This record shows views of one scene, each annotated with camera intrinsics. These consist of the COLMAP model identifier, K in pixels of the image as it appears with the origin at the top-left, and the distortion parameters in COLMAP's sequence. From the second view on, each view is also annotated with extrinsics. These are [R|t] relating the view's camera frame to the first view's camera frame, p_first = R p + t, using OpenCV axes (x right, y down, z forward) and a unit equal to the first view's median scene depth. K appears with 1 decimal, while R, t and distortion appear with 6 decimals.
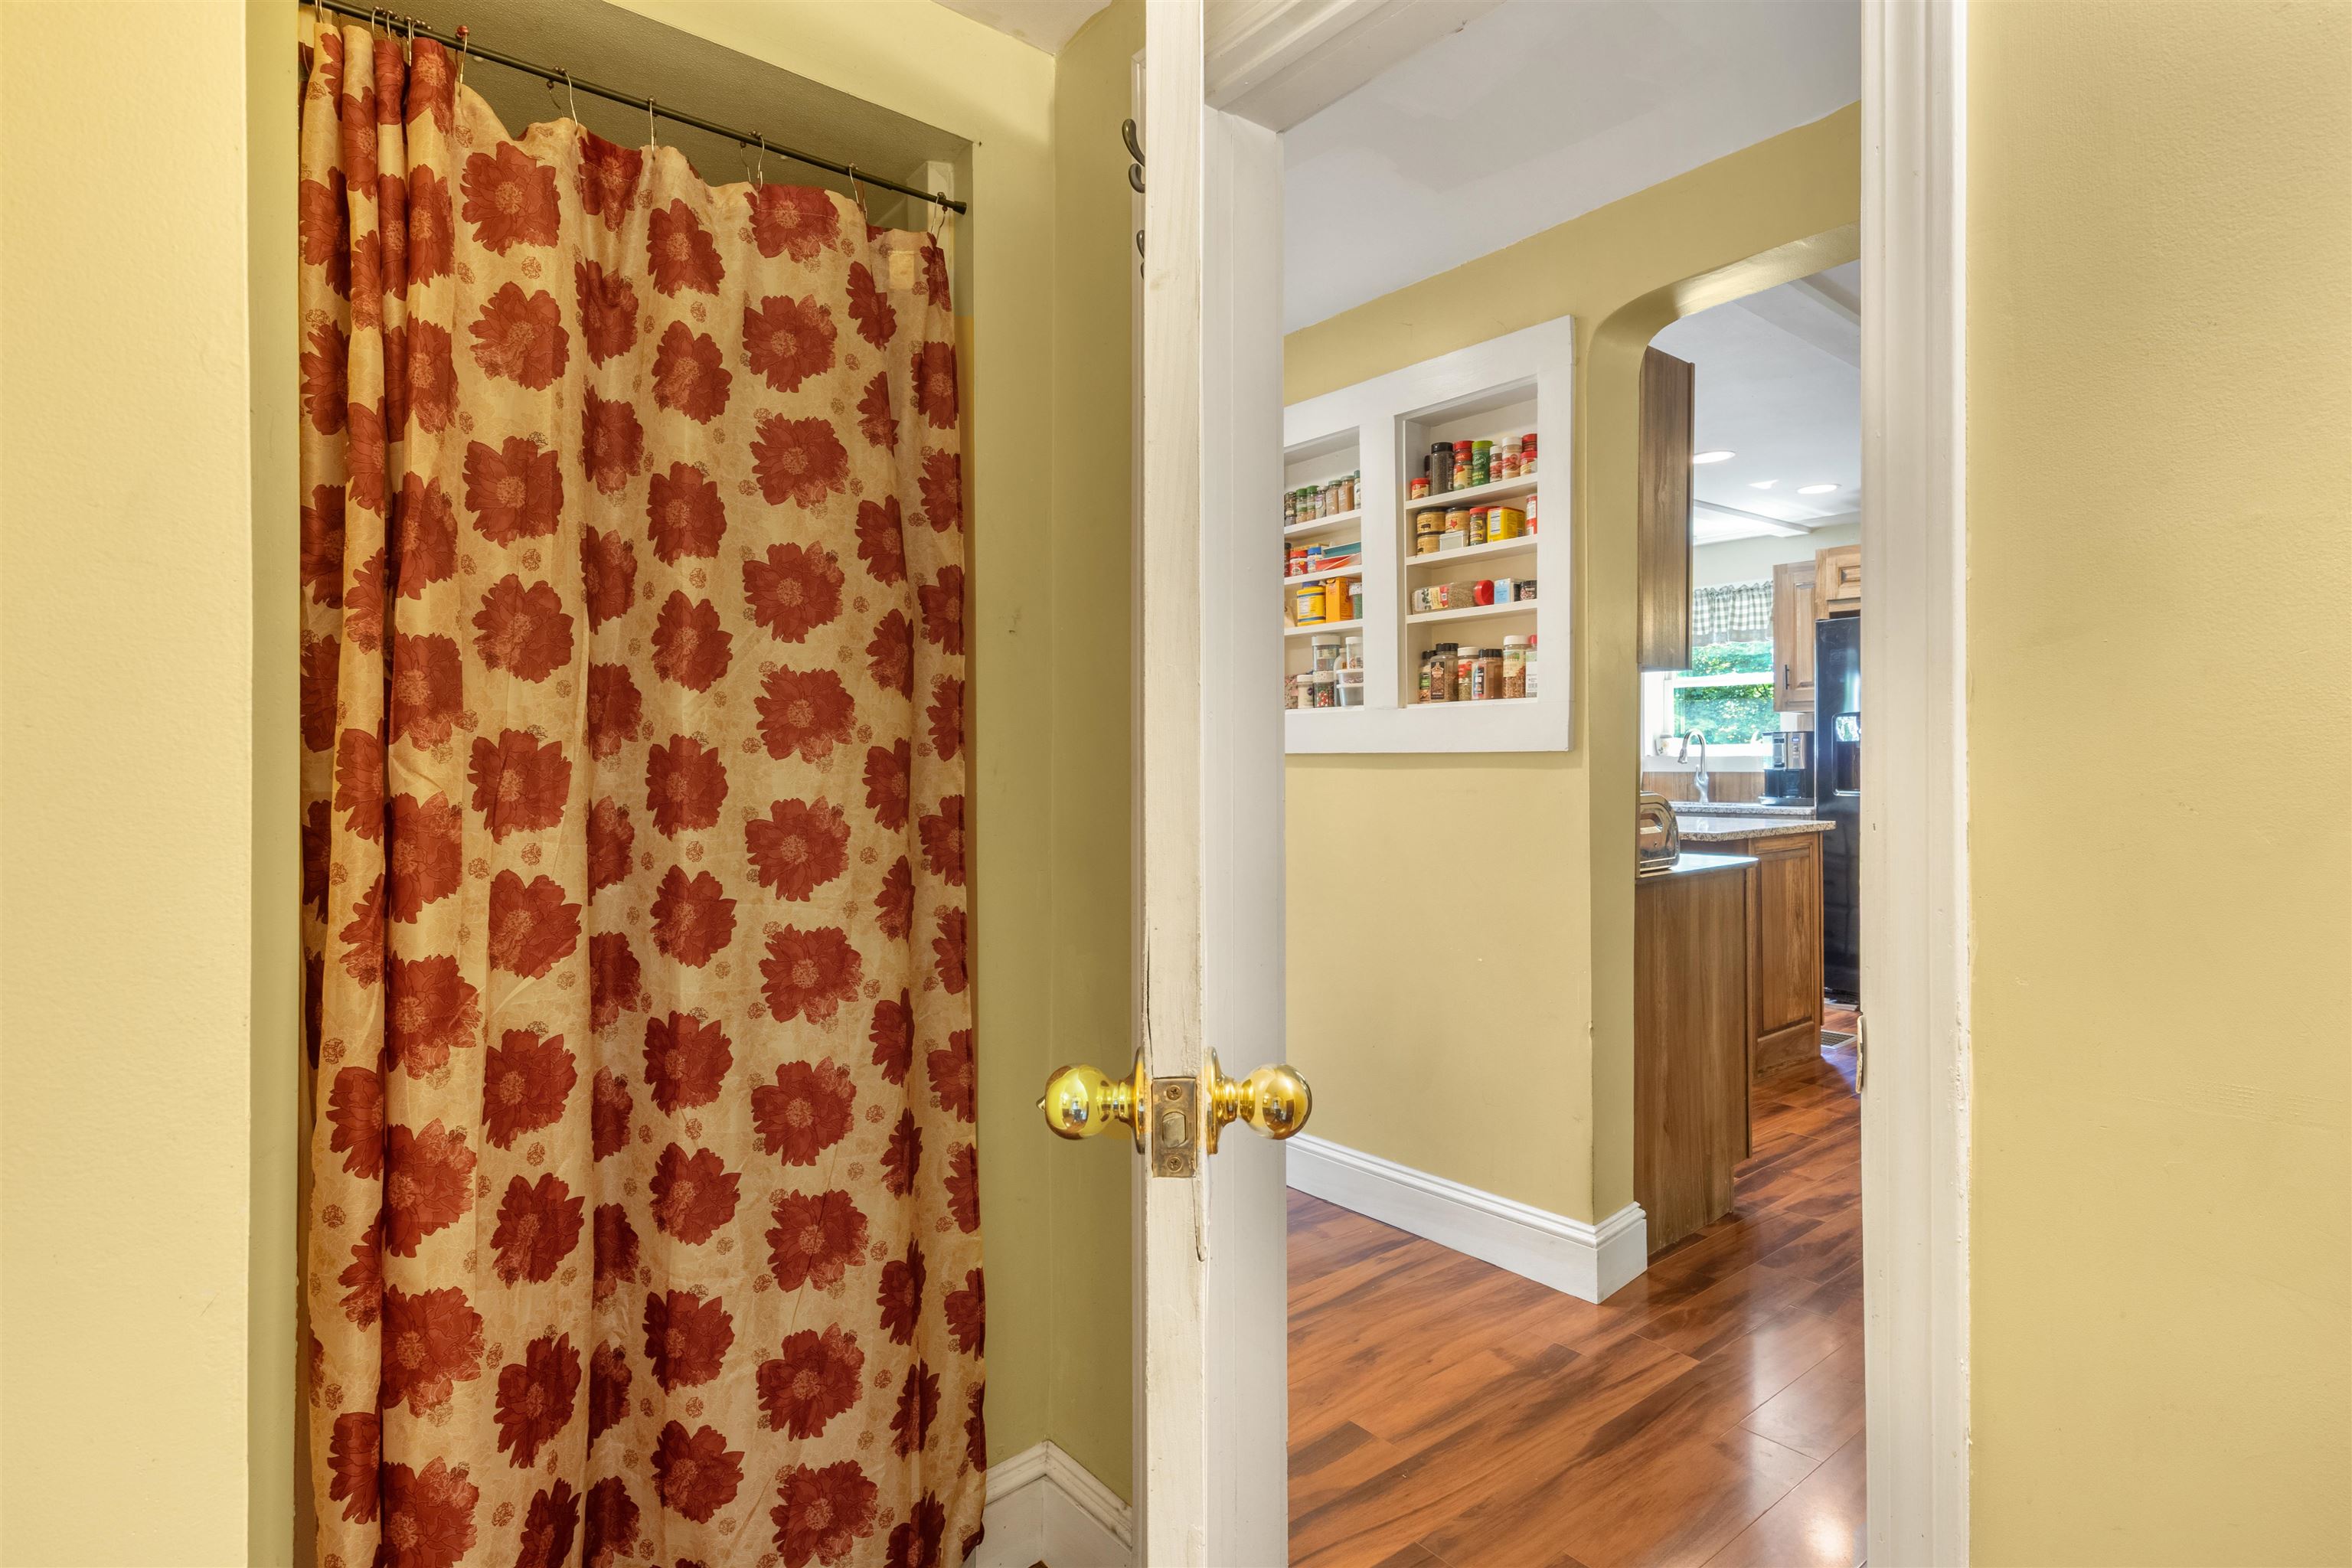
lens RADIAL K [[1175.1, 0, 1180.3], [0, 1175.1, 732.8], [0, 0, 1]] dist [0.005128, 0.000680]
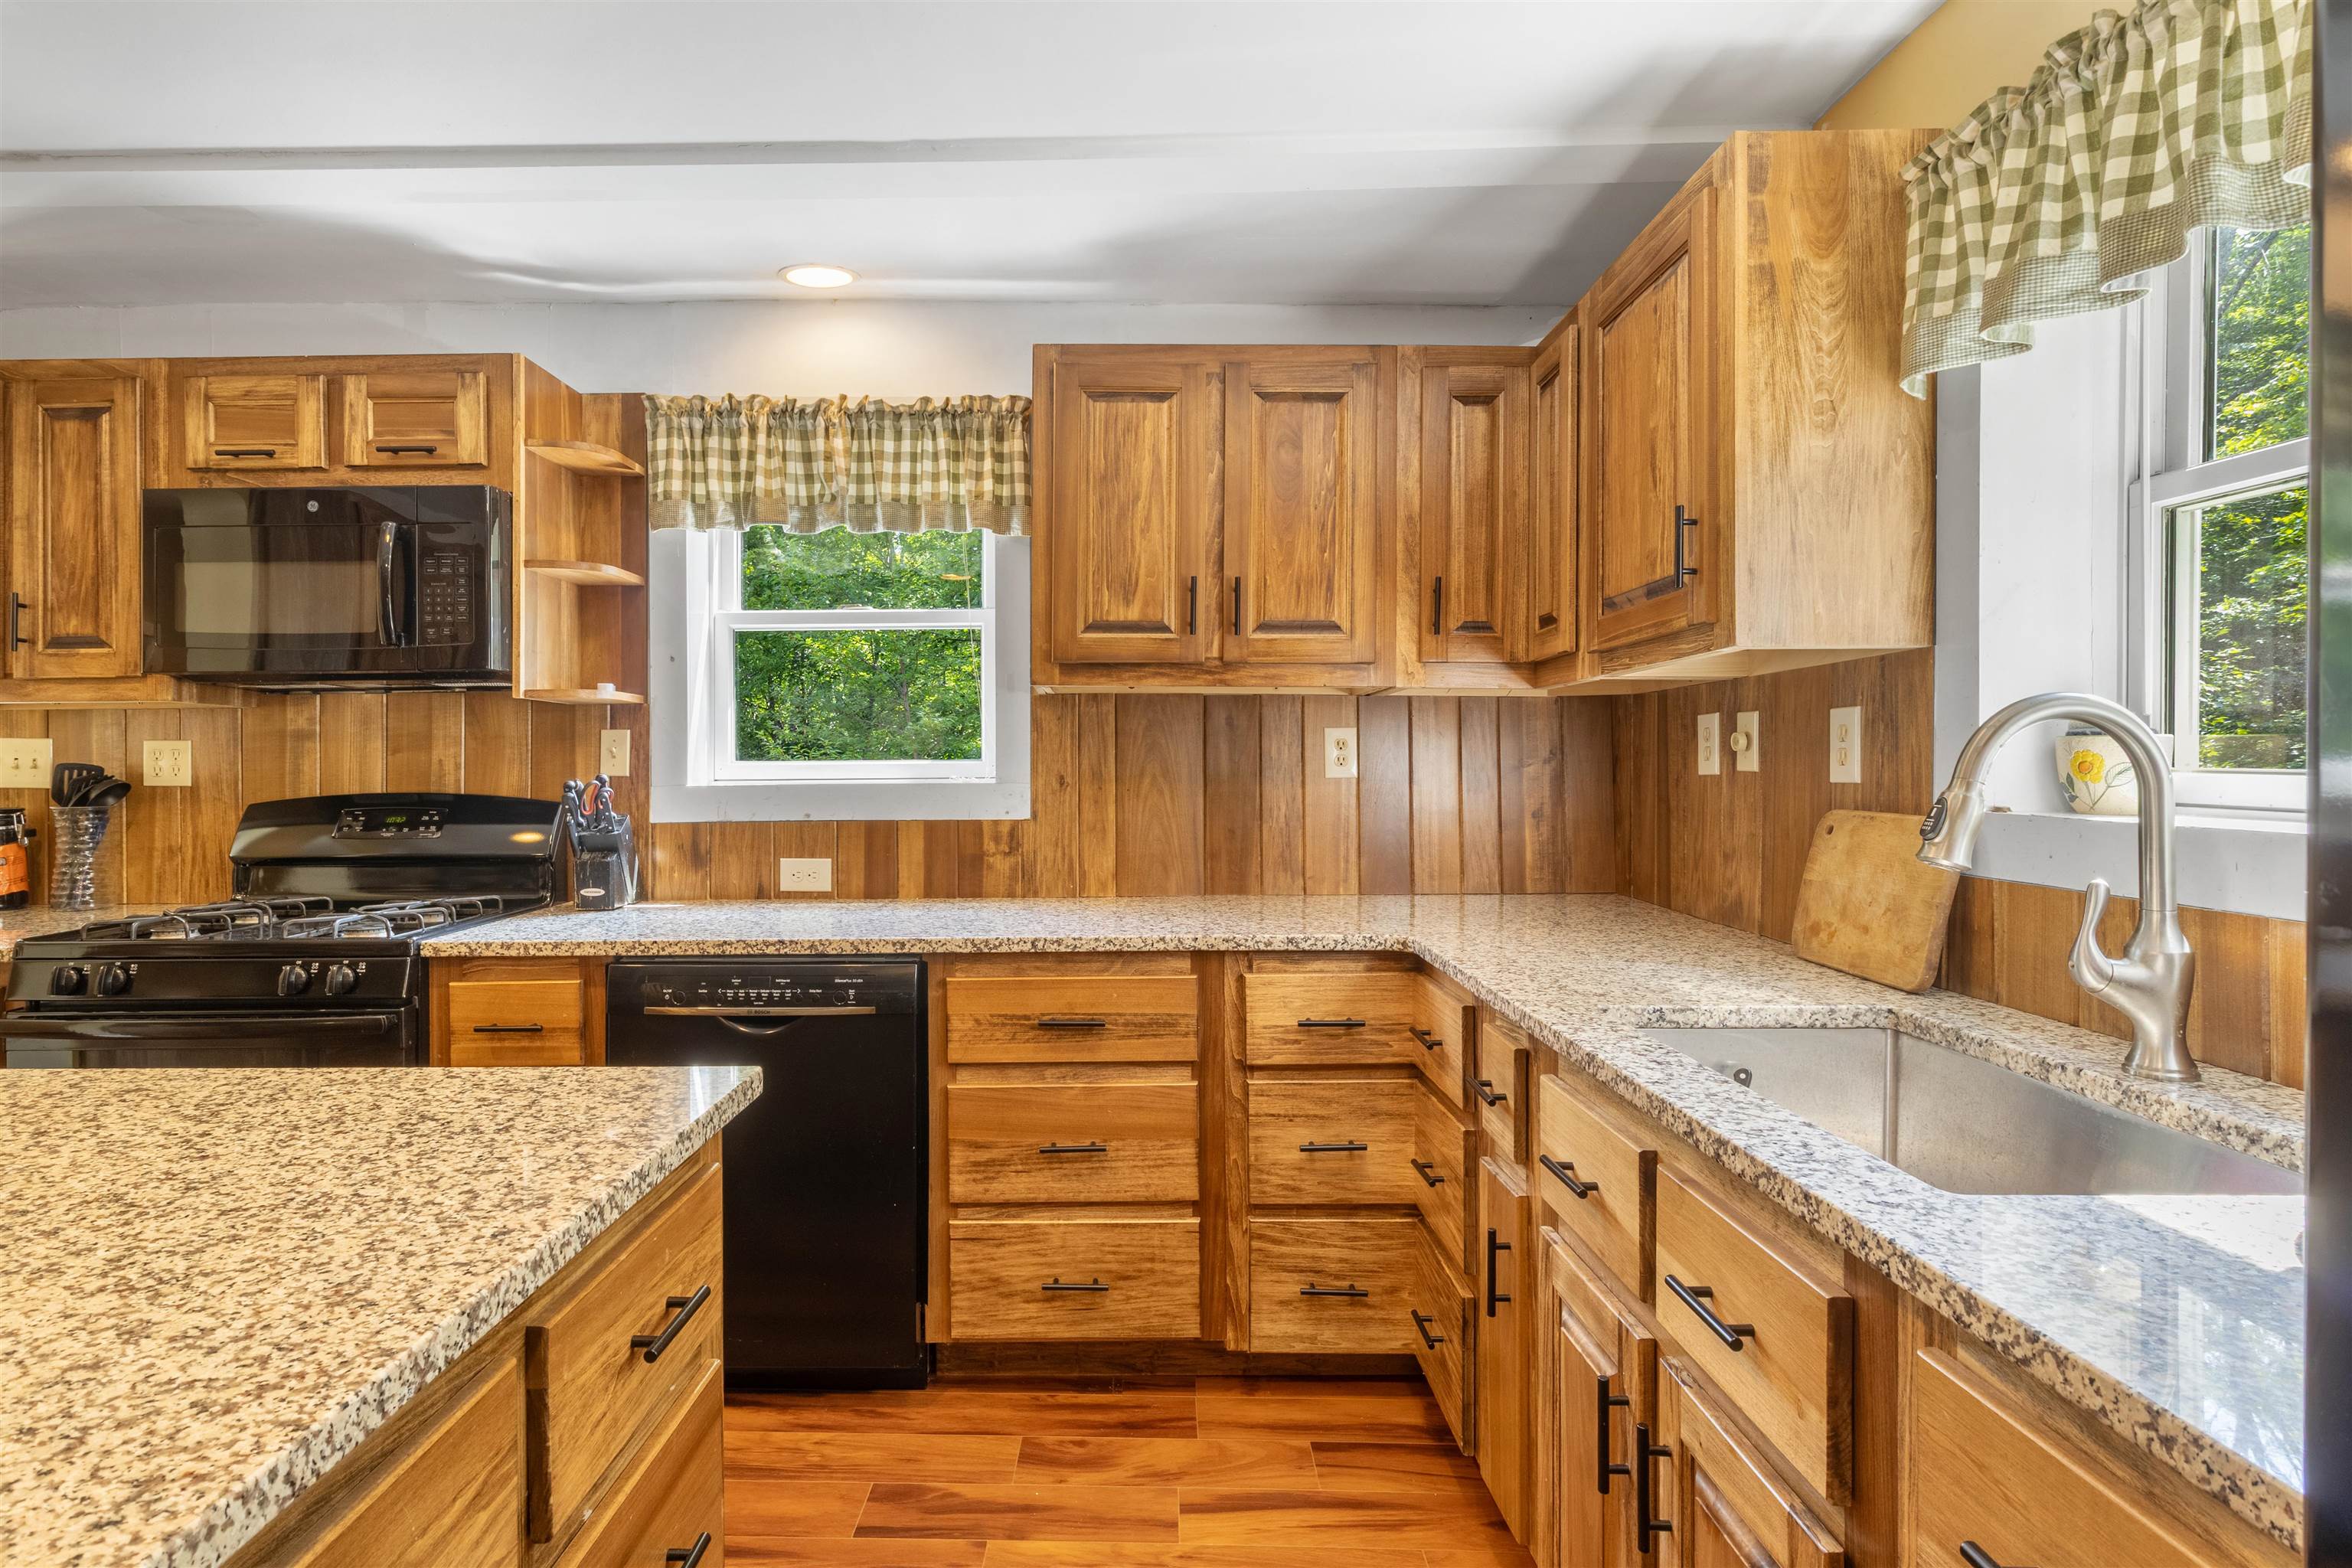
lens RADIAL K [[1193.2, 0, 1110.1], [0, 1193.2, 744.5], [0, 0, 1]] dist [0.009108, -0.001025]
pose [[0.758616, -0.007793, -0.651492, 0.489947], [0.017840, 0.999802, 0.008814, 0.000991], [0.651294, -0.018309, 0.758604, 0.822827]]
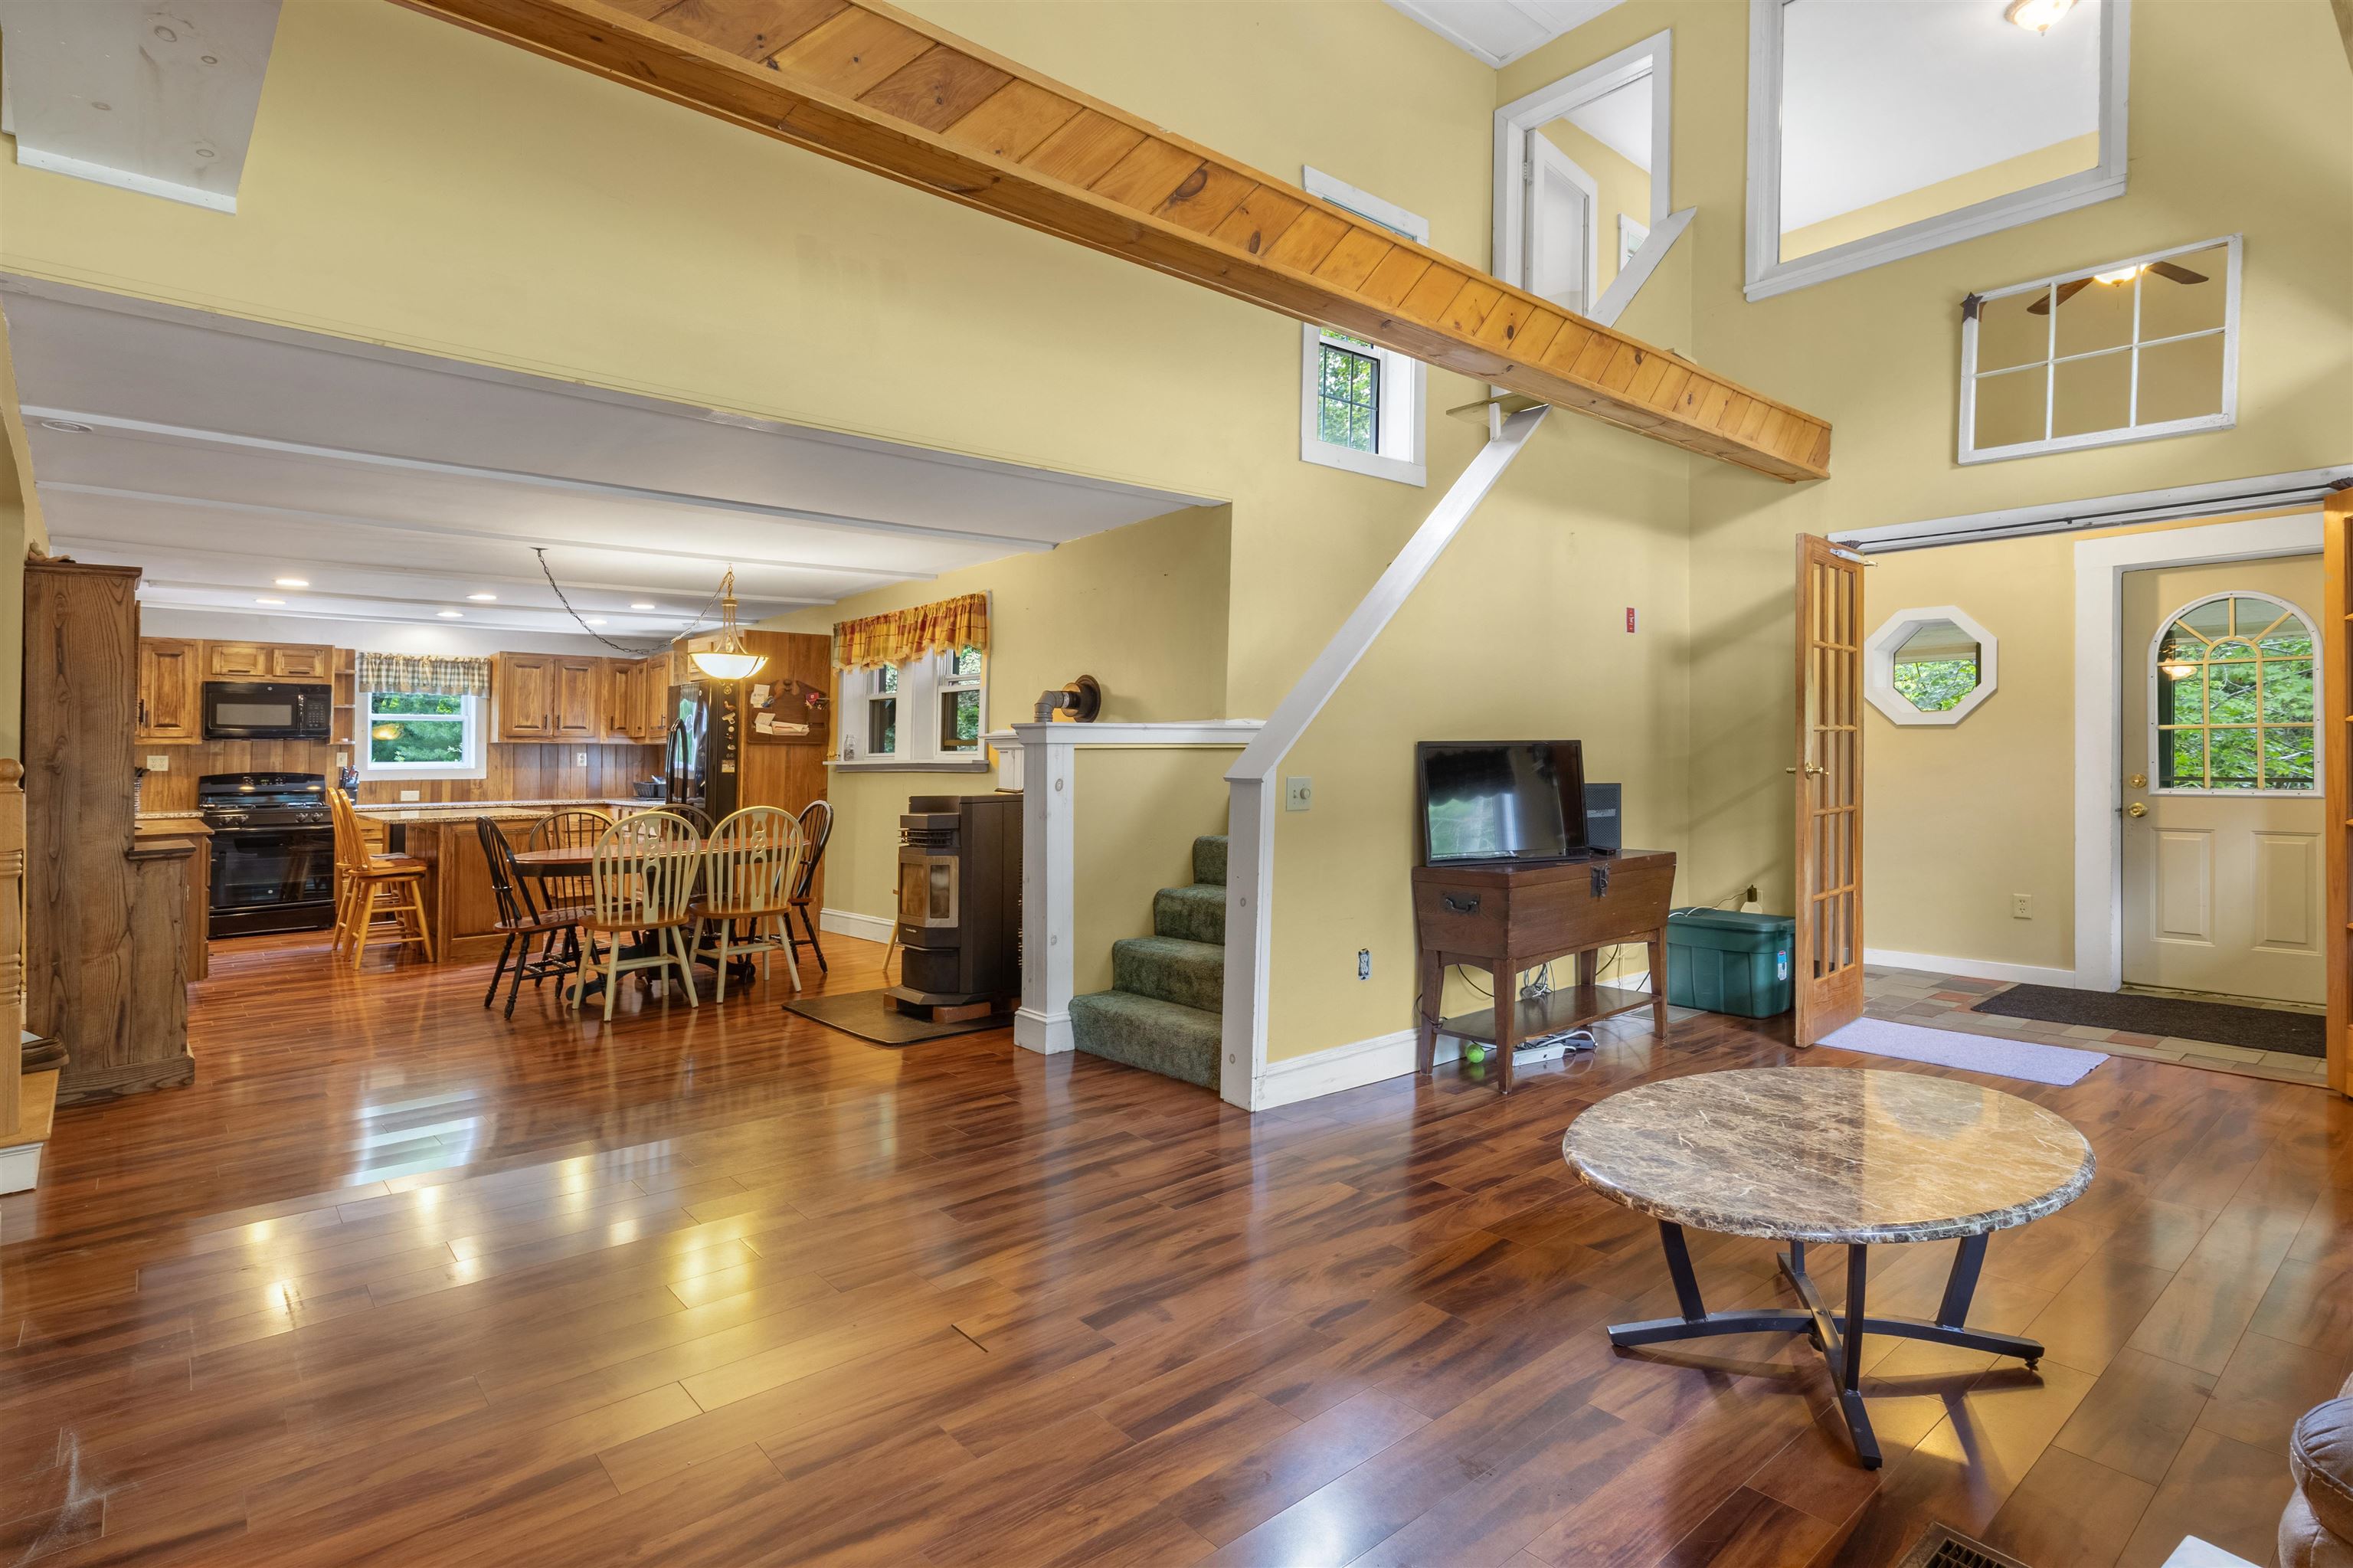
lens RADIAL K [[1165.8, 0, 1183.0], [0, 1165.8, 687.5], [0, 0, 1]] dist [0.001224, 0.000021]
pose [[0.998654, 0.000189, 0.051867, 1.065063], [0.001770, 0.999287, -0.037718, -0.030849], [-0.051837, 0.037759, 0.997941, -0.569349]]
